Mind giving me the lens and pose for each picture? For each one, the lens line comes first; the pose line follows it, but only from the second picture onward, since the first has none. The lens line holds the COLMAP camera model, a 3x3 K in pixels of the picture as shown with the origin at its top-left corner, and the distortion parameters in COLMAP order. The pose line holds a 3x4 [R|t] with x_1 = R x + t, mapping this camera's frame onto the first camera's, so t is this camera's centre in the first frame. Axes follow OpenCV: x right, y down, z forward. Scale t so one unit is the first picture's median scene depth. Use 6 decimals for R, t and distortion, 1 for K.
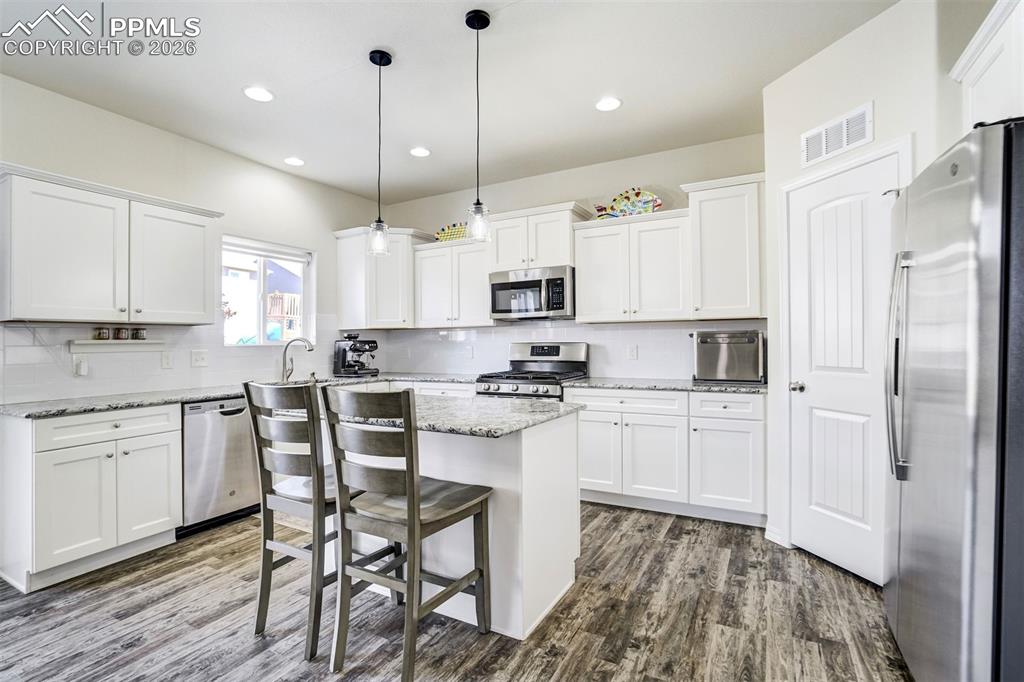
lens RADIAL K [[468.5, 0, 517.6], [0, 468.5, 348.1], [0, 0, 1]] dist [-0.028783, 0.000307]
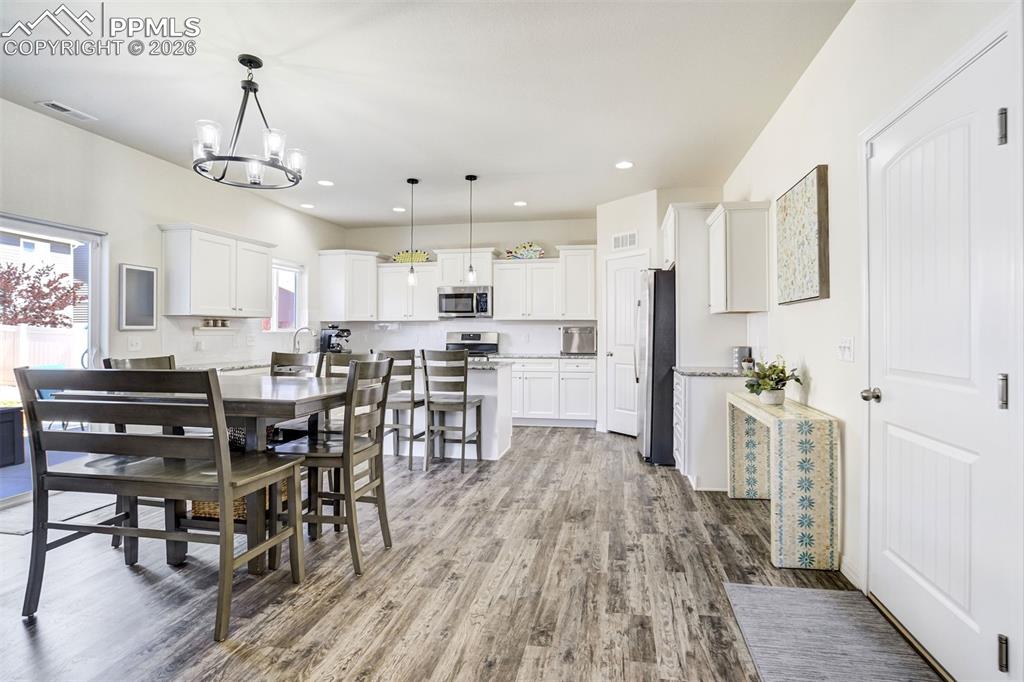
lens RADIAL K [[485.6, 0, 520.6], [0, 485.6, 338.2], [0, 0, 1]] dist [-0.015724, 0.000747]
pose [[0.953543, 0.007059, 0.301175, -0.306173], [-0.006842, 0.999975, -0.001774, 0.011853], [-0.301180, -0.000369, 0.953567, -0.675147]]
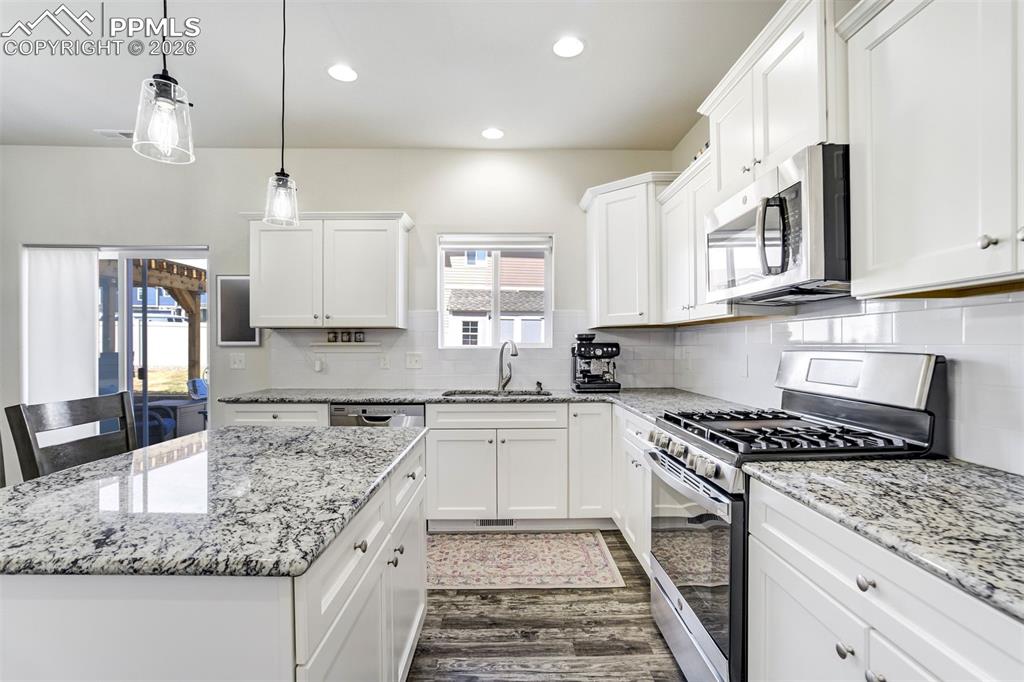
lens RADIAL K [[485.6, 0, 520.6], [0, 485.6, 338.2], [0, 0, 1]] dist [-0.015724, 0.000747]
pose [[0.491830, -0.003933, -0.870682, 0.323062], [-0.015609, 0.999789, -0.013334, -0.014322], [0.870551, 0.020148, 0.491665, 0.622188]]
